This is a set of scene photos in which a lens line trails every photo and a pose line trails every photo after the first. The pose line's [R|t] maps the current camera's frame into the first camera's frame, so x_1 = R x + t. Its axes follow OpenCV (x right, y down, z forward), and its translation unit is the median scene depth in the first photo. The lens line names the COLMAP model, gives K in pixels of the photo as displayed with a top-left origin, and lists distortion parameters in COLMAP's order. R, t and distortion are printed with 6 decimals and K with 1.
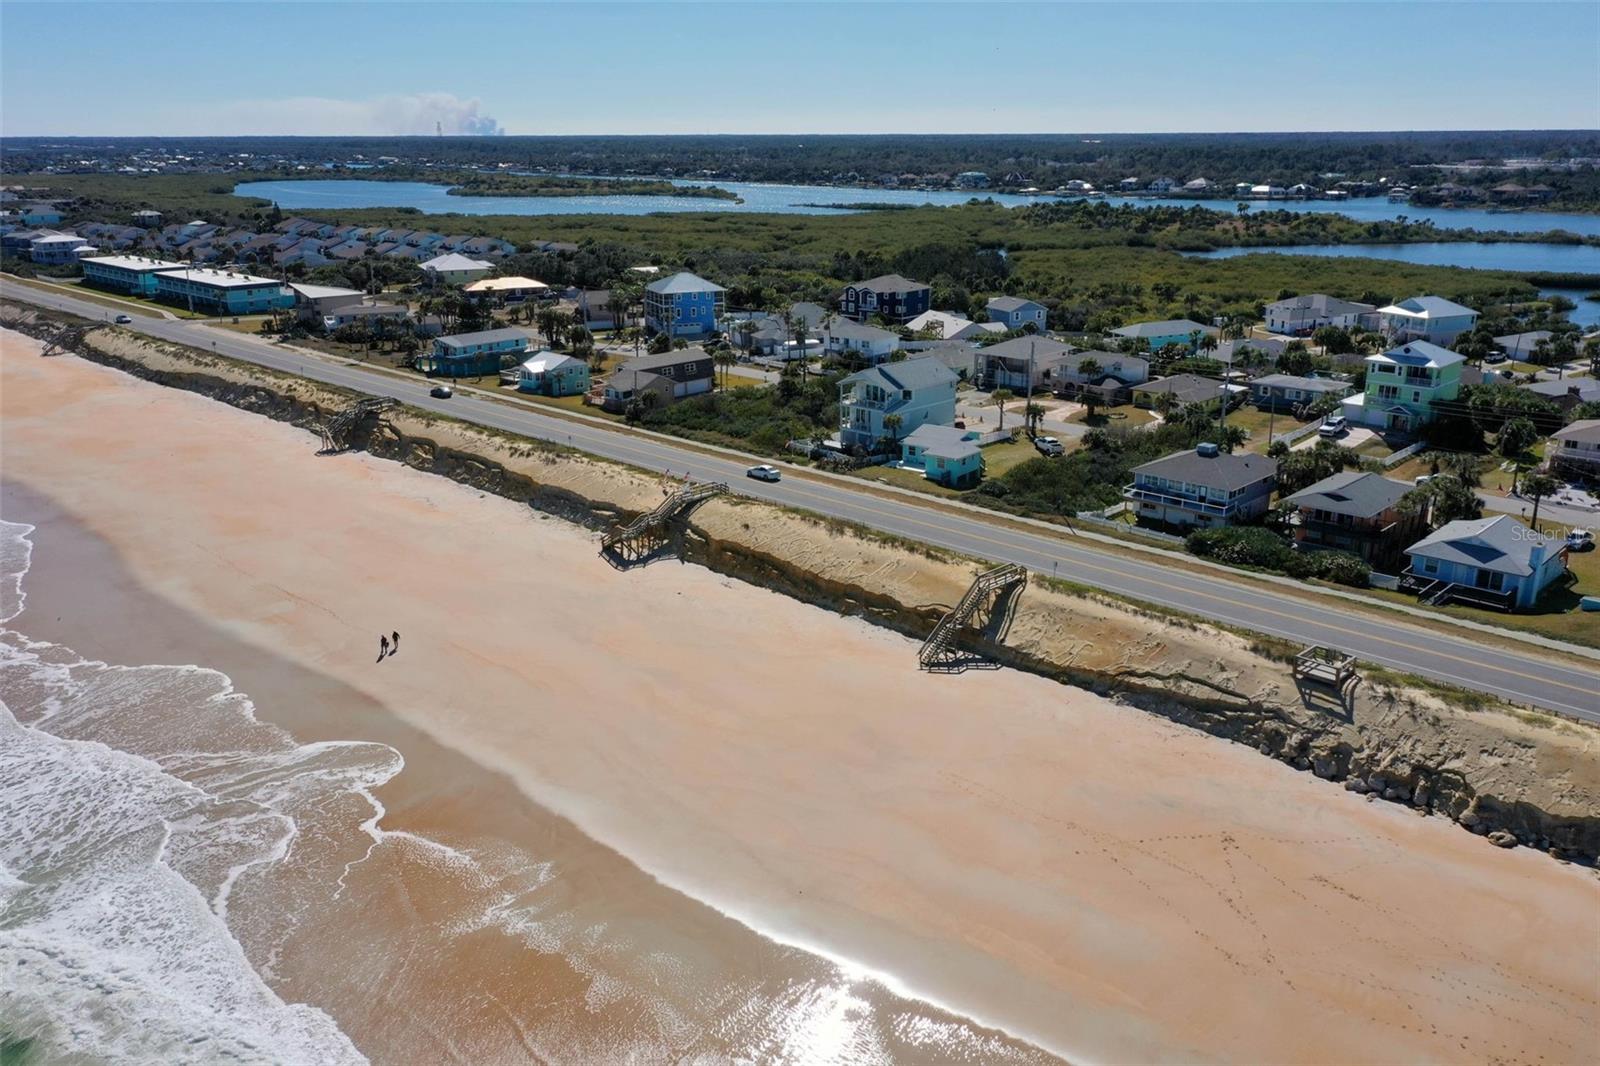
lens RADIAL K [[1260.6, 0, 800.0], [0, 1260.6, 533.0], [0, 0, 1]] dist [0.011037, 0.002025]
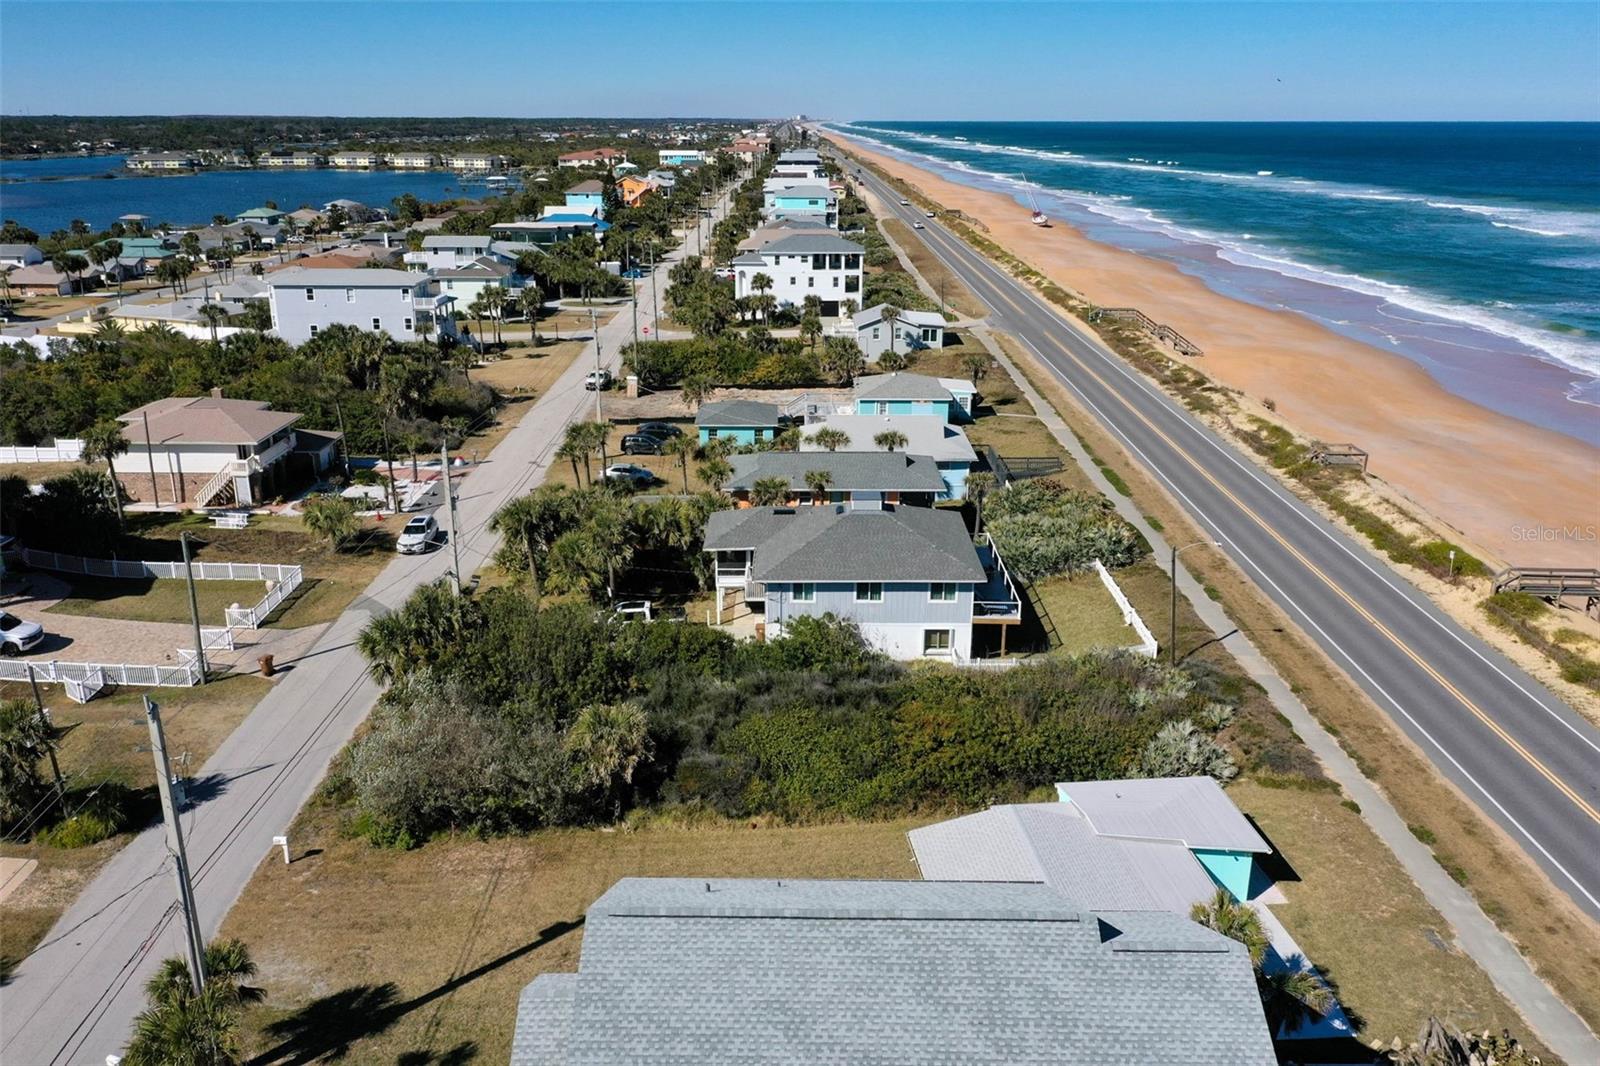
lens RADIAL K [[1280.4, 0, 790.4], [0, 1280.4, 539.1], [0, 0, 1]] dist [0.006219, 0.004008]
pose [[-0.687978, -0.224385, 0.690172, -0.013411], [0.219595, 0.842058, 0.492663, -0.308181], [-0.691711, 0.490500, -0.530043, 1.277664]]
